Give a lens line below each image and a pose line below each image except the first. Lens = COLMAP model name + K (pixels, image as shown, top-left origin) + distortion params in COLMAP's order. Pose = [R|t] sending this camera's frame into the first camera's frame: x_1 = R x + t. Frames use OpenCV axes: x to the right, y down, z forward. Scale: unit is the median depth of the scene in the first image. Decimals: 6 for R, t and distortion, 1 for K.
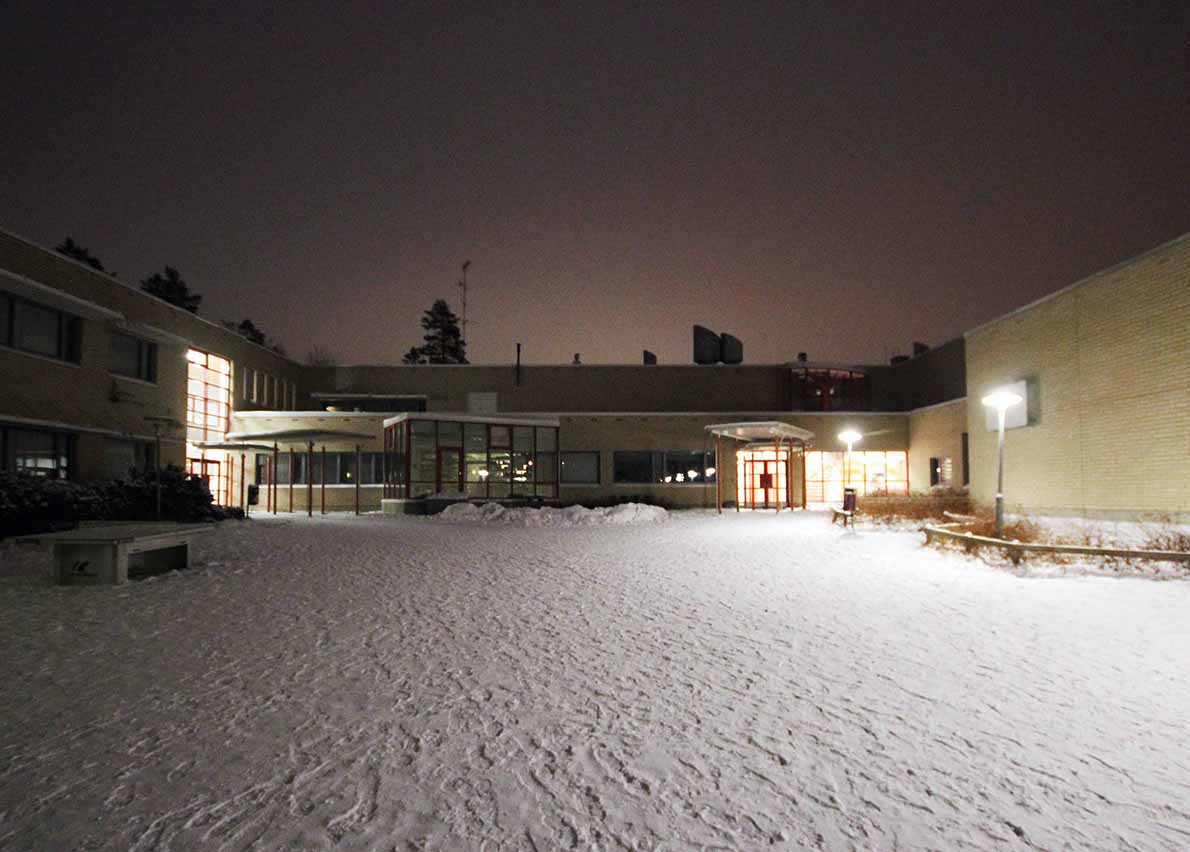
lens RADIAL K [[657.9, 0, 607.2], [0, 657.9, 462.7], [0, 0, 1]] dist [-0.009498, -0.000455]
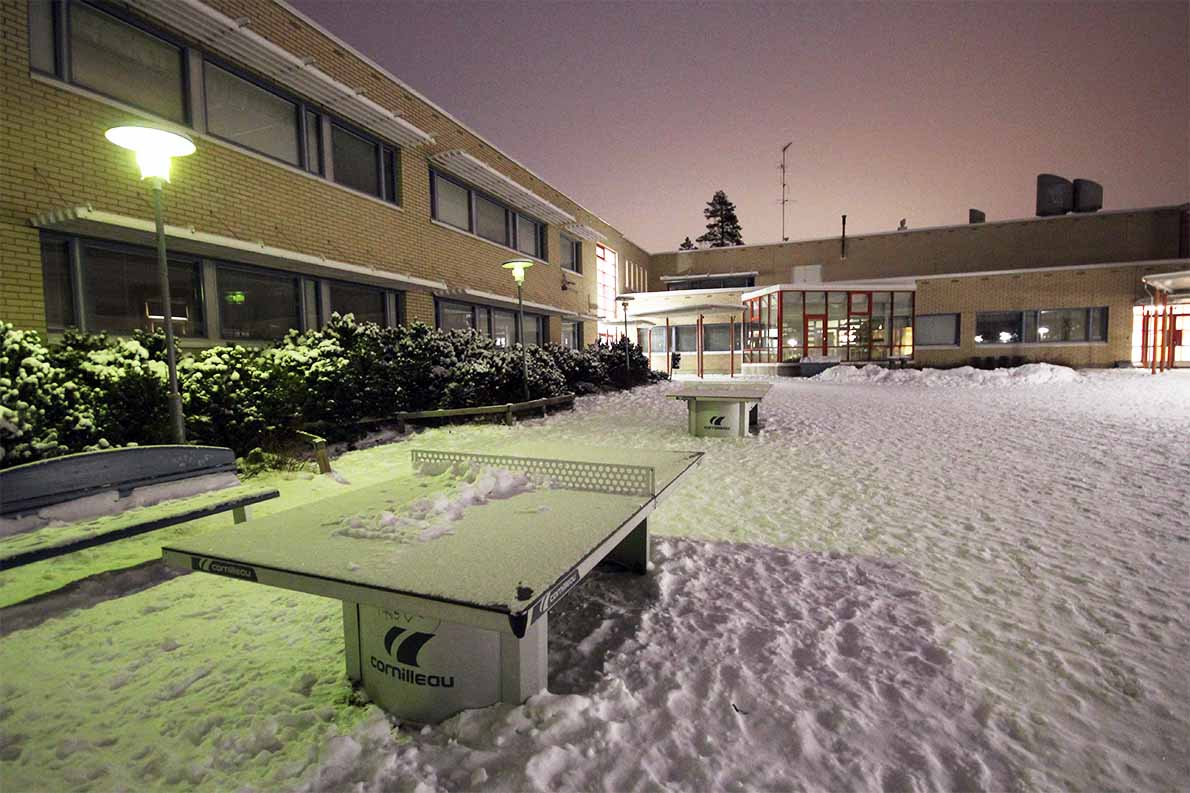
lens RADIAL K [[544.6, 0, 592.9], [0, 544.6, 397.3], [0, 0, 1]] dist [-0.012206, 0.000005]
pose [[0.919968, 0.009378, -0.391880, -0.201947], [0.035113, 0.993723, 0.106212, 0.003182], [0.390417, -0.111472, 0.913865, 0.016838]]
